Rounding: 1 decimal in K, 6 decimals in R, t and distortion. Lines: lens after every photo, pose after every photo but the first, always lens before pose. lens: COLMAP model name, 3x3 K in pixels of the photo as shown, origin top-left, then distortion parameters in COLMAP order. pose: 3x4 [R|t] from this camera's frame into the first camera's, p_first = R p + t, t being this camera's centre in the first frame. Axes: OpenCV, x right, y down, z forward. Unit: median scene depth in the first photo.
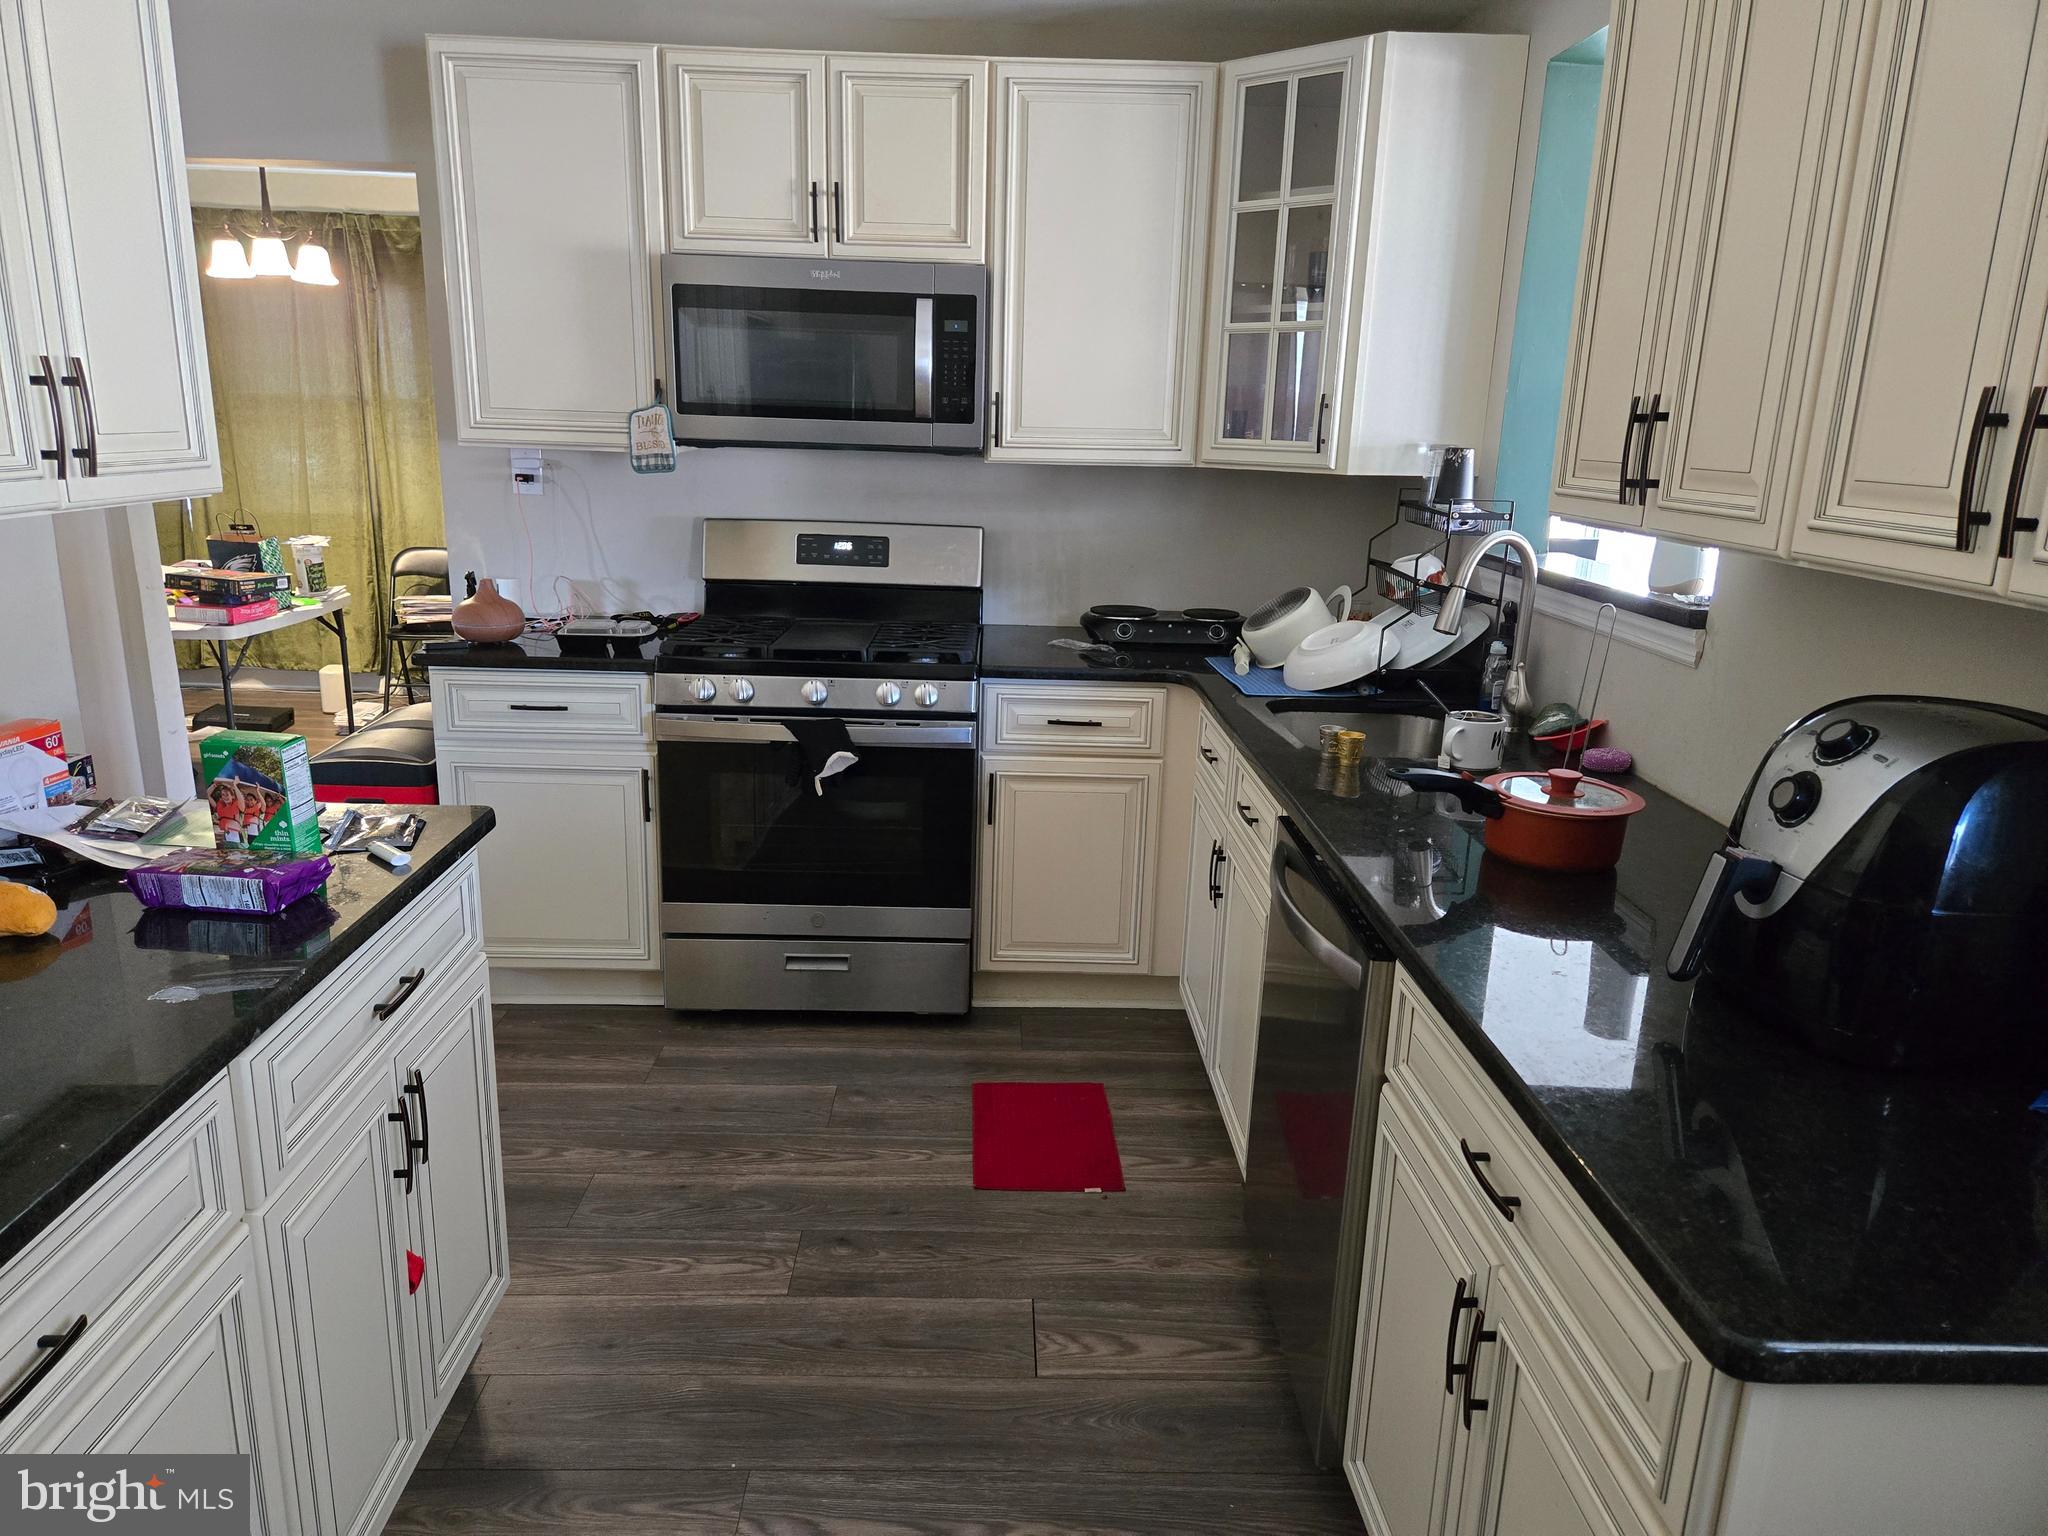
lens RADIAL K [[1376.0, 0, 1015.7], [0, 1376.0, 765.1], [0, 0, 1]] dist [0.070294, -0.056875]
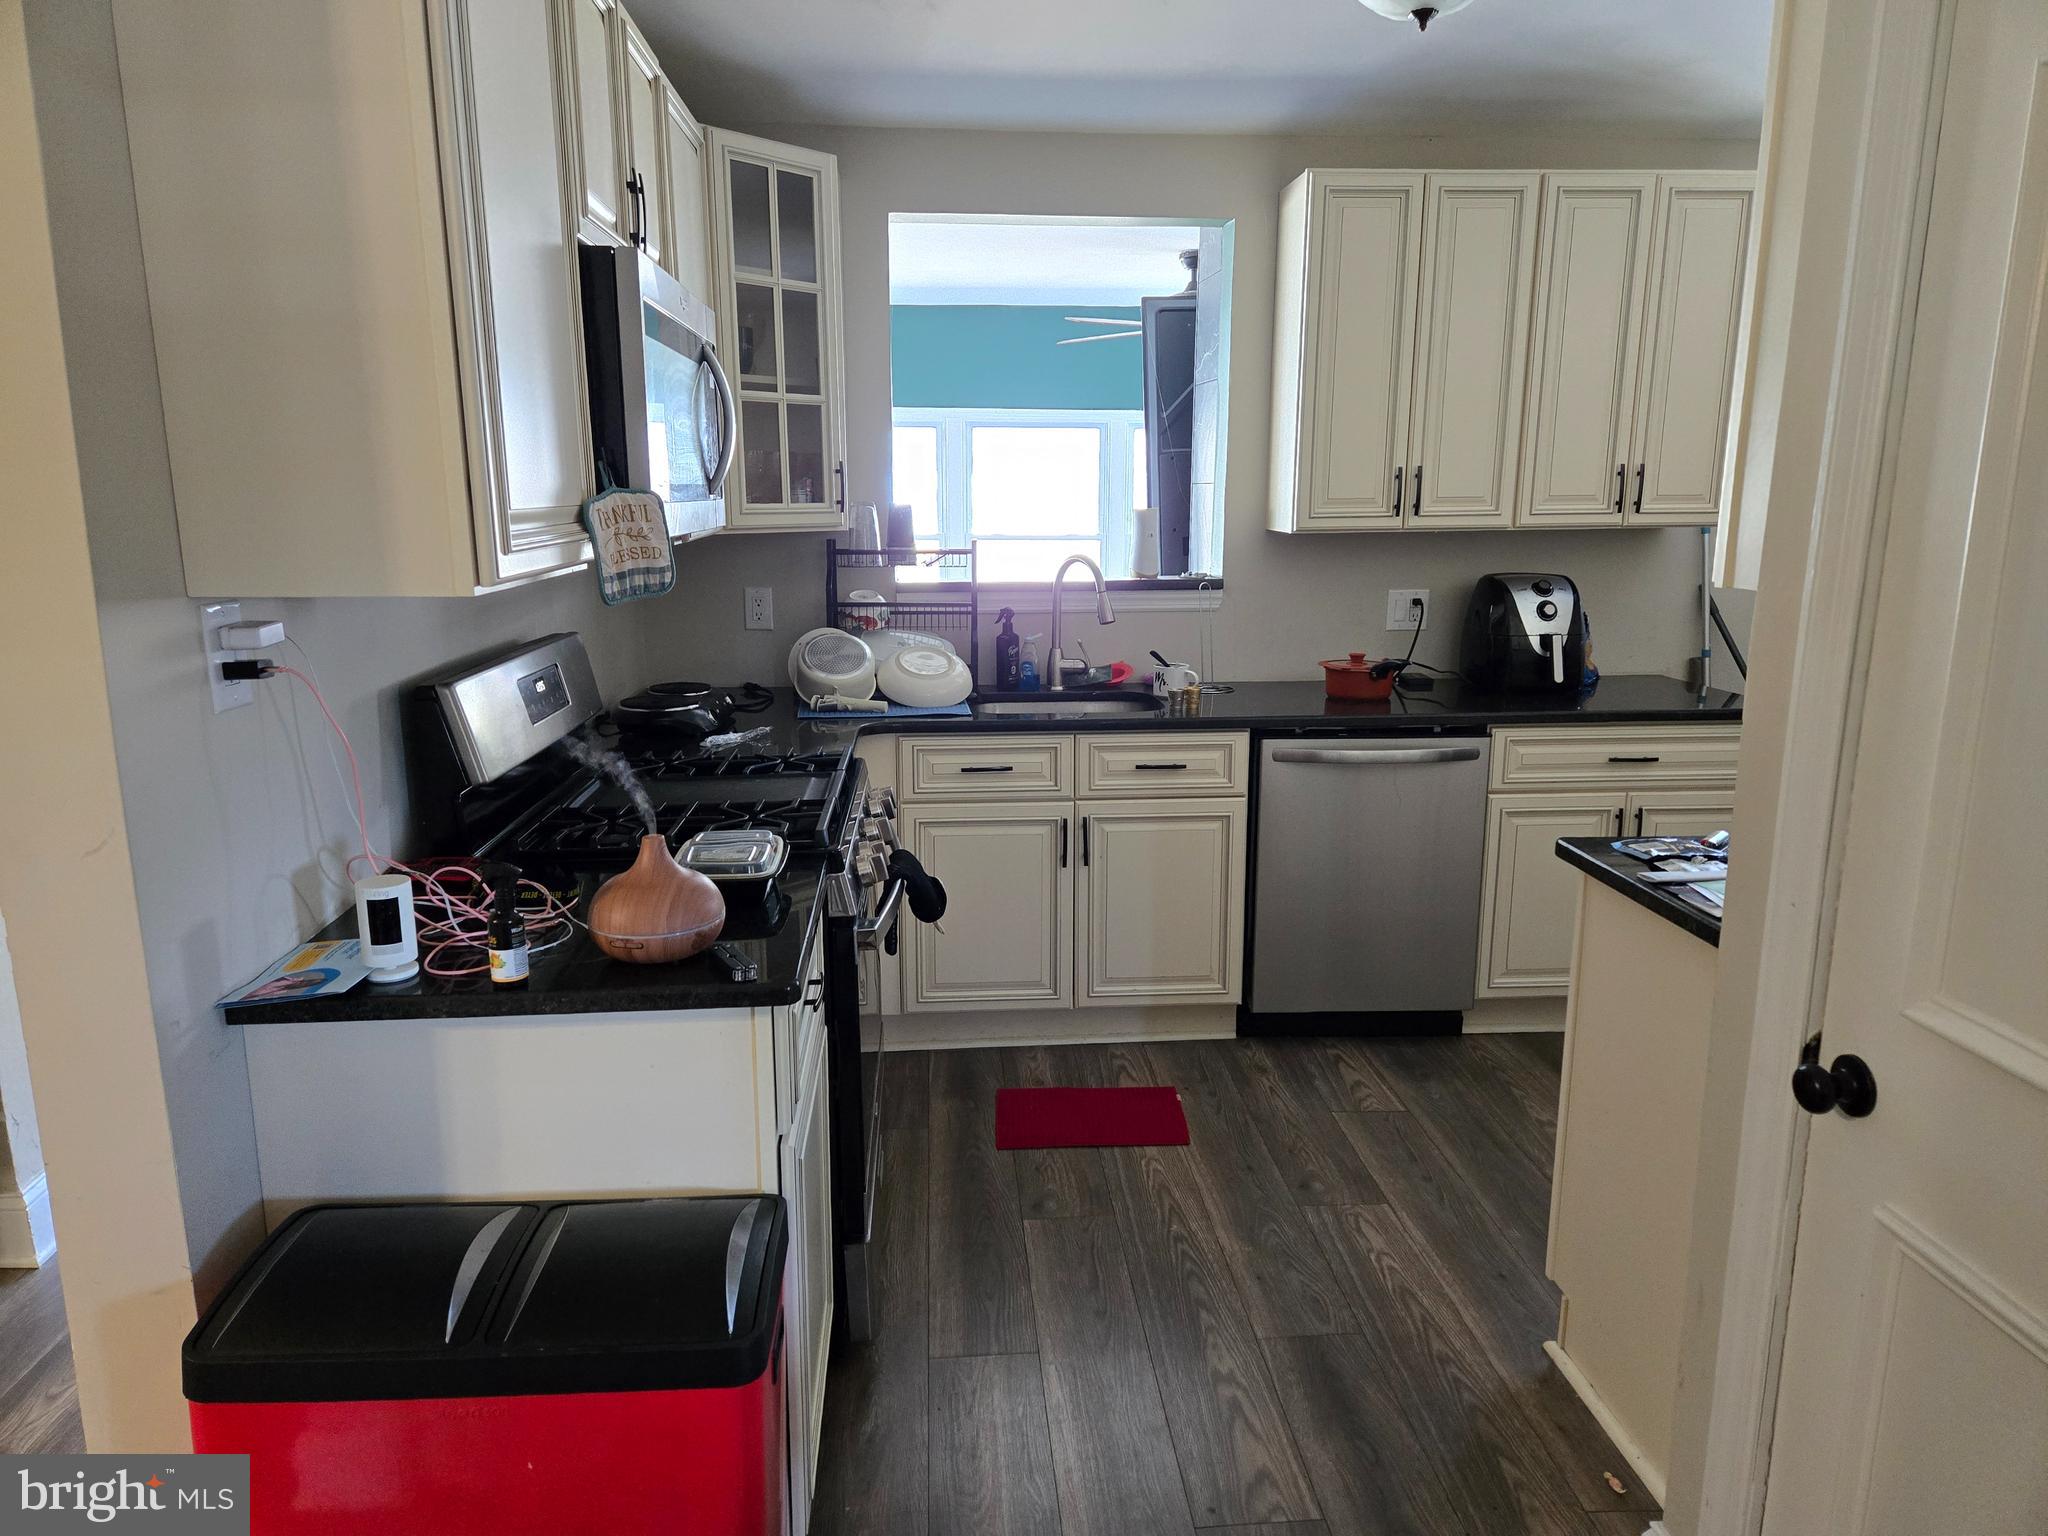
lens RADIAL K [[1376.0, 0, 1021.6], [0, 1376.0, 772.4], [0, 0, 1]] dist [0.070294, -0.056875]
pose [[-0.058475, -0.231693, 0.971030, -0.974212], [0.247252, 0.939027, 0.238946, -0.270379], [-0.967185, 0.254061, 0.002377, 0.950290]]
